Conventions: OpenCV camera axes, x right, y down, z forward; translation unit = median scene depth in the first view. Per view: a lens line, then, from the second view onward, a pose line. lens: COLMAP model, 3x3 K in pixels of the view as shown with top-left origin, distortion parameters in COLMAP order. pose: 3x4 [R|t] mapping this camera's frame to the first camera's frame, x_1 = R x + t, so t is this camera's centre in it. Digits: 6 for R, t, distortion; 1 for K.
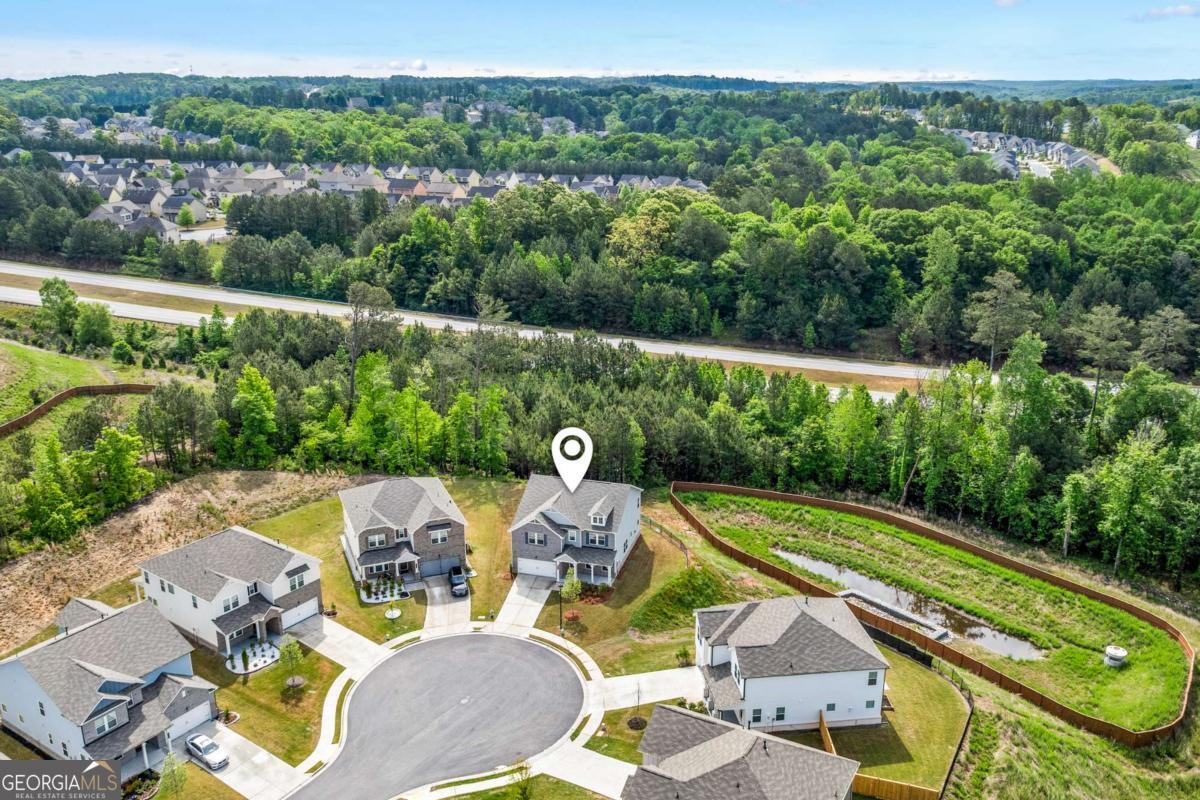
lens RADIAL K [[1017.7, 0, 597.7], [0, 1017.7, 401.1], [0, 0, 1]] dist [-0.031989, 0.021840]
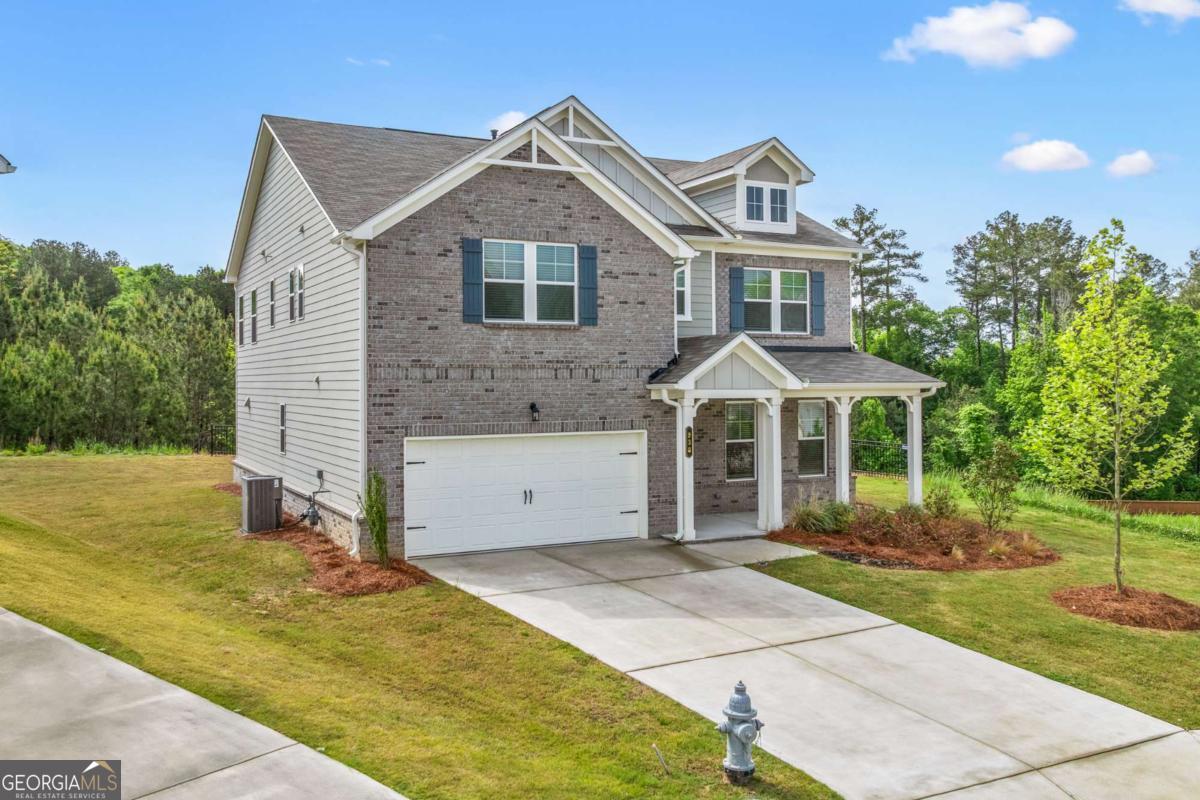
lens RADIAL K [[1017.7, 0, 602.0], [0, 1017.7, 396.0], [0, 0, 1]] dist [-0.031989, 0.021840]
pose [[0.722962, -0.014646, 0.690732, -0.135082], [0.212528, 0.956011, -0.202173, 0.156612], [-0.657387, 0.292963, 0.694273, 0.752082]]
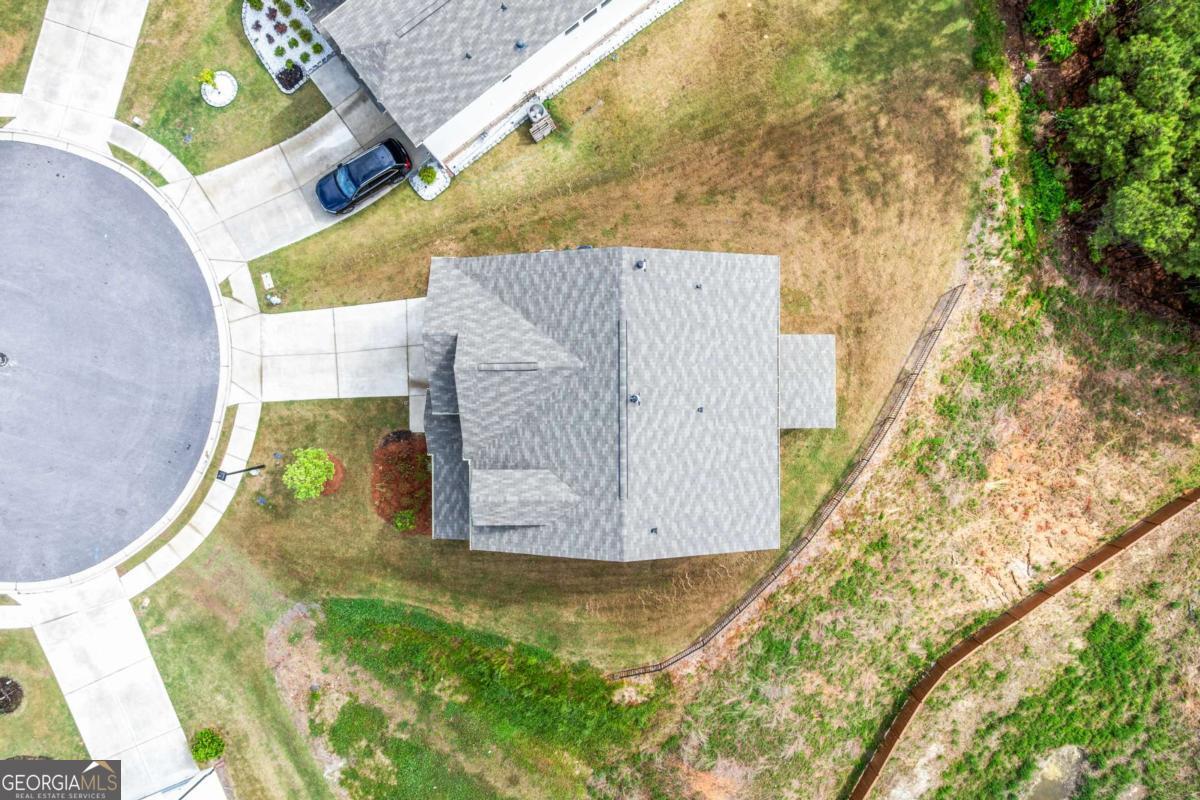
lens RADIAL K [[1017.7, 0, 601.6], [0, 1017.7, 403.1], [0, 0, 1]] dist [-0.031989, 0.021840]
pose [[0.277690, 0.960557, 0.014774, -0.021583], [-0.277741, 0.065552, 0.958417, -0.207764], [0.919646, -0.270246, 0.284989, 0.793611]]
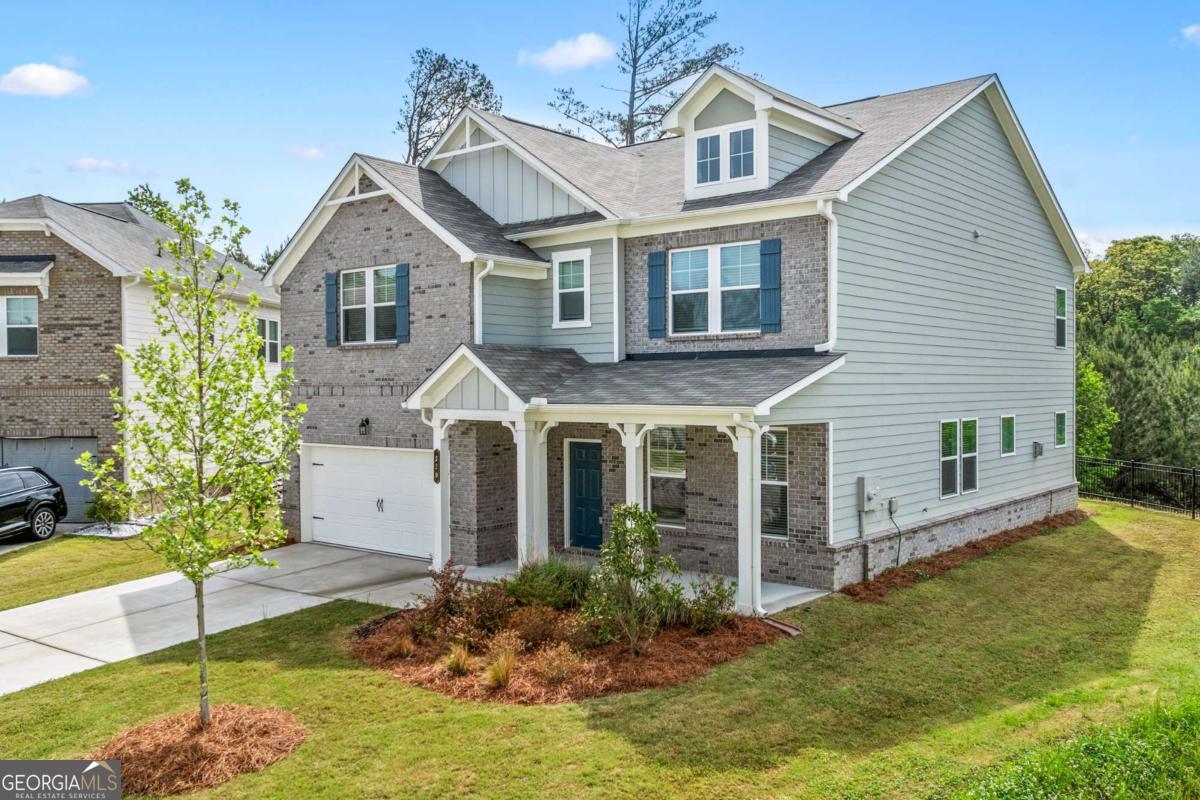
lens RADIAL K [[1017.7, 0, 633.7], [0, 1017.7, 419.6], [0, 0, 1]] dist [-0.031989, 0.021840]
pose [[0.918495, 0.010241, -0.395301, 0.038157], [-0.120342, 0.959487, -0.254760, 0.160684], [0.376677, 0.281567, 0.882516, 0.738976]]
